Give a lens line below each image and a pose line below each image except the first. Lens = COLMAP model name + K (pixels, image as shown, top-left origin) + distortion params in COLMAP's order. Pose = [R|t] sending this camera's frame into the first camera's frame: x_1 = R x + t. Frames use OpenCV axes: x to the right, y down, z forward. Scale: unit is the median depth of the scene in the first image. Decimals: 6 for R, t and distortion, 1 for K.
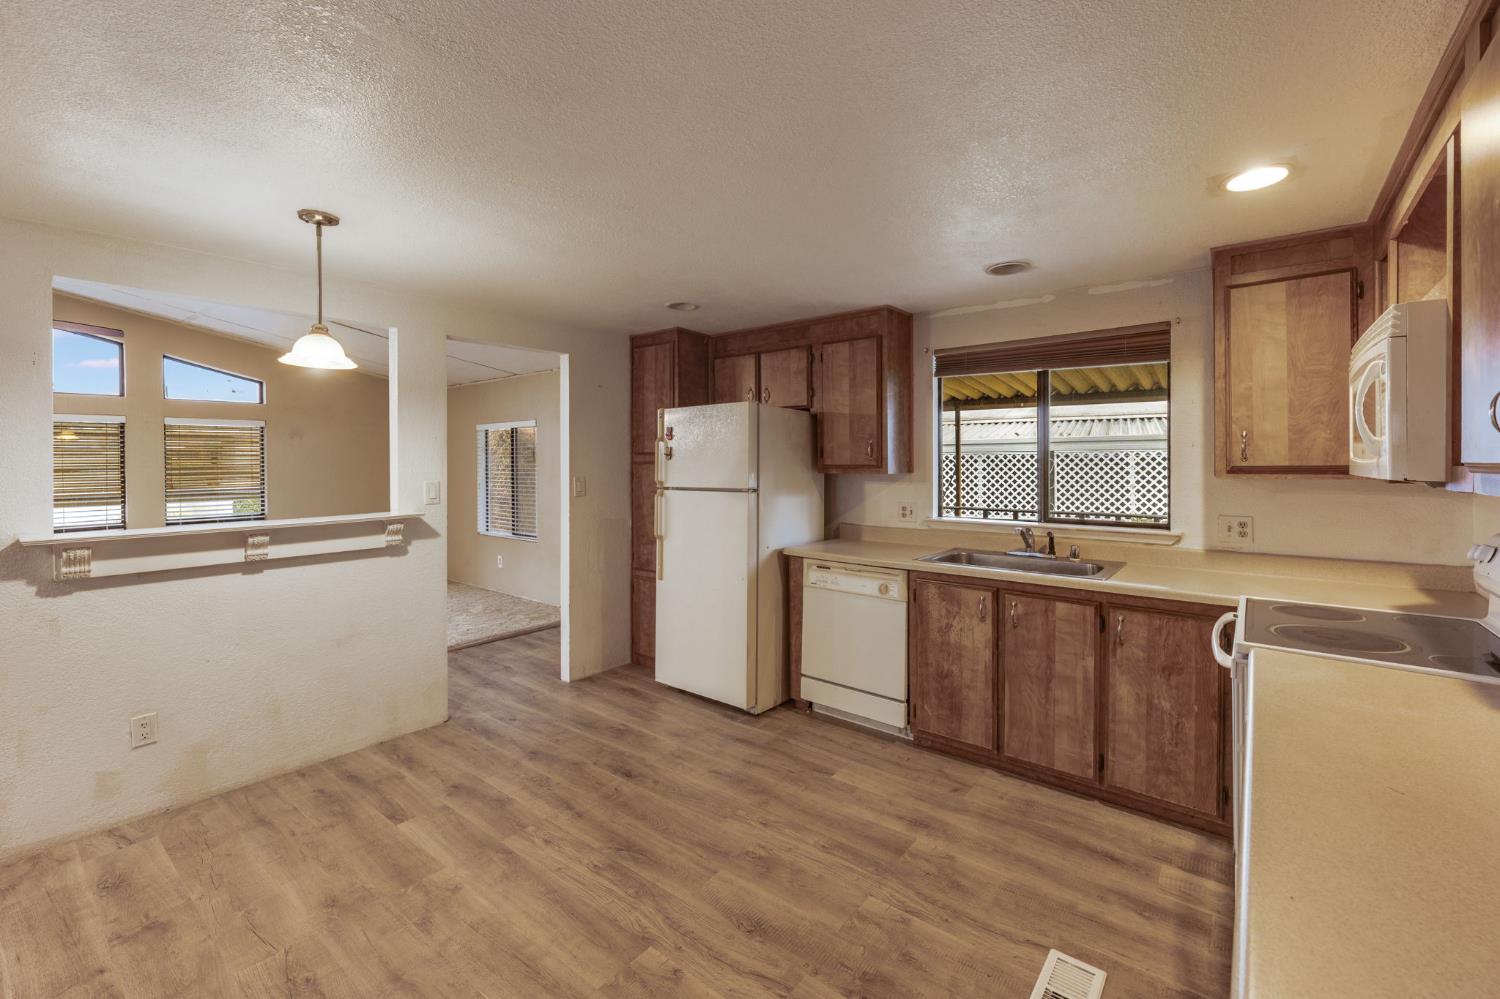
lens RADIAL K [[628.5, 0, 760.9], [0, 628.5, 463.1], [0, 0, 1]] dist [-0.000837, -0.000375]
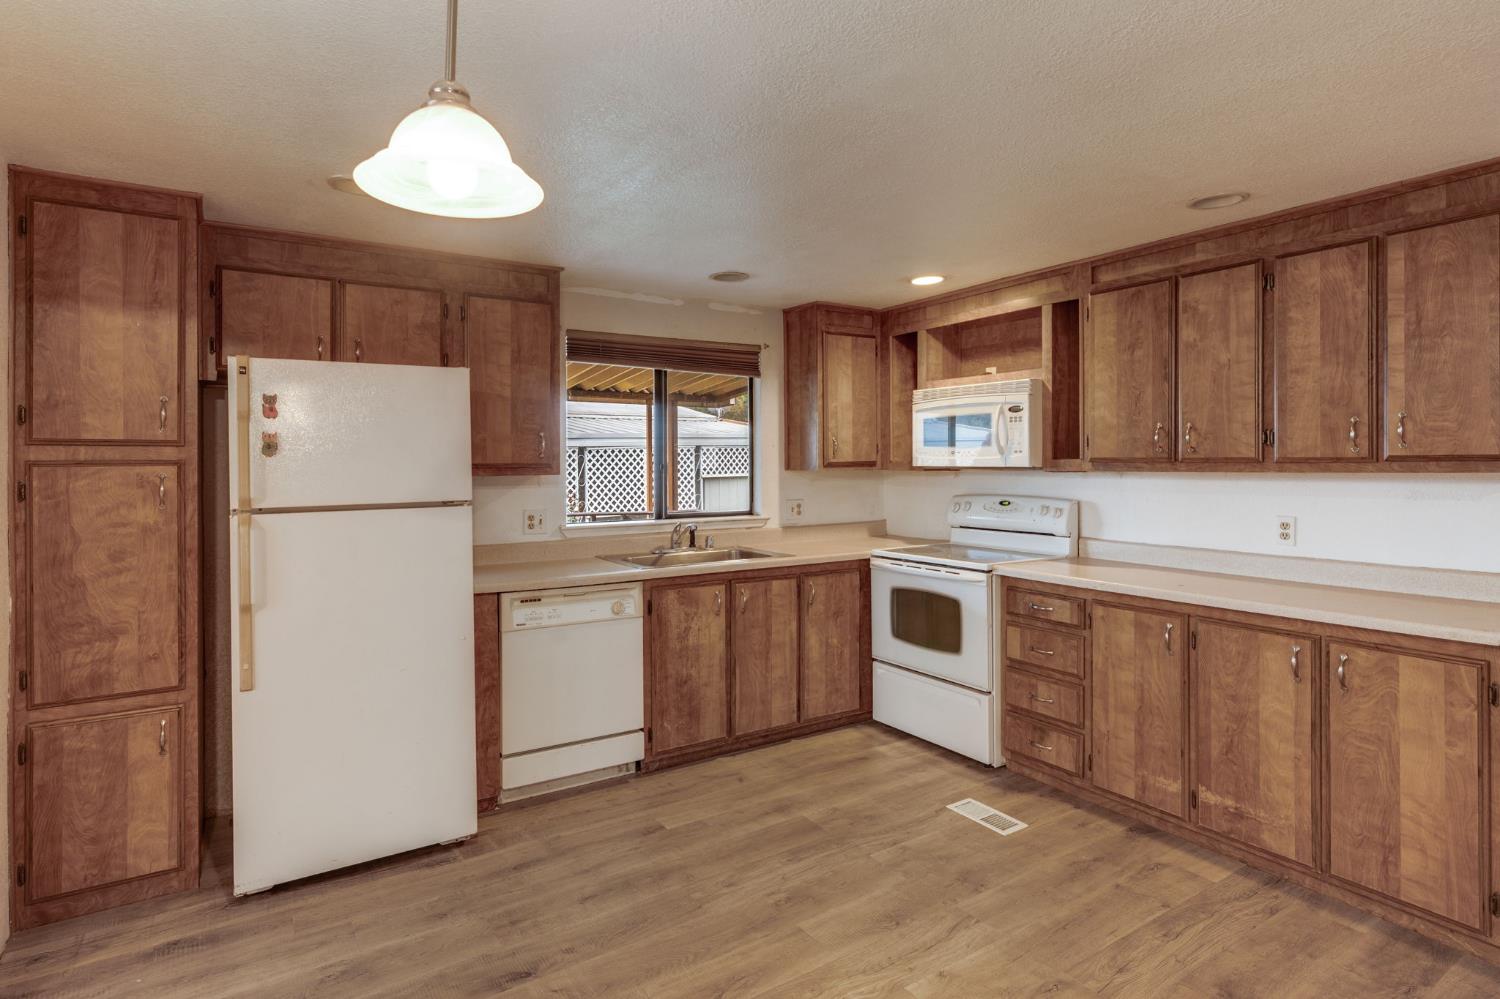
lens RADIAL K [[791.3, 0, 756.8], [0, 791.3, 460.1], [0, 0, 1]] dist [-0.000394, 0.000117]
pose [[0.314318, -0.001216, 0.949317, -0.850718], [0.006099, 0.999981, -0.000738, 0.000742], [-0.949298, 0.006022, 0.314320, 0.533303]]
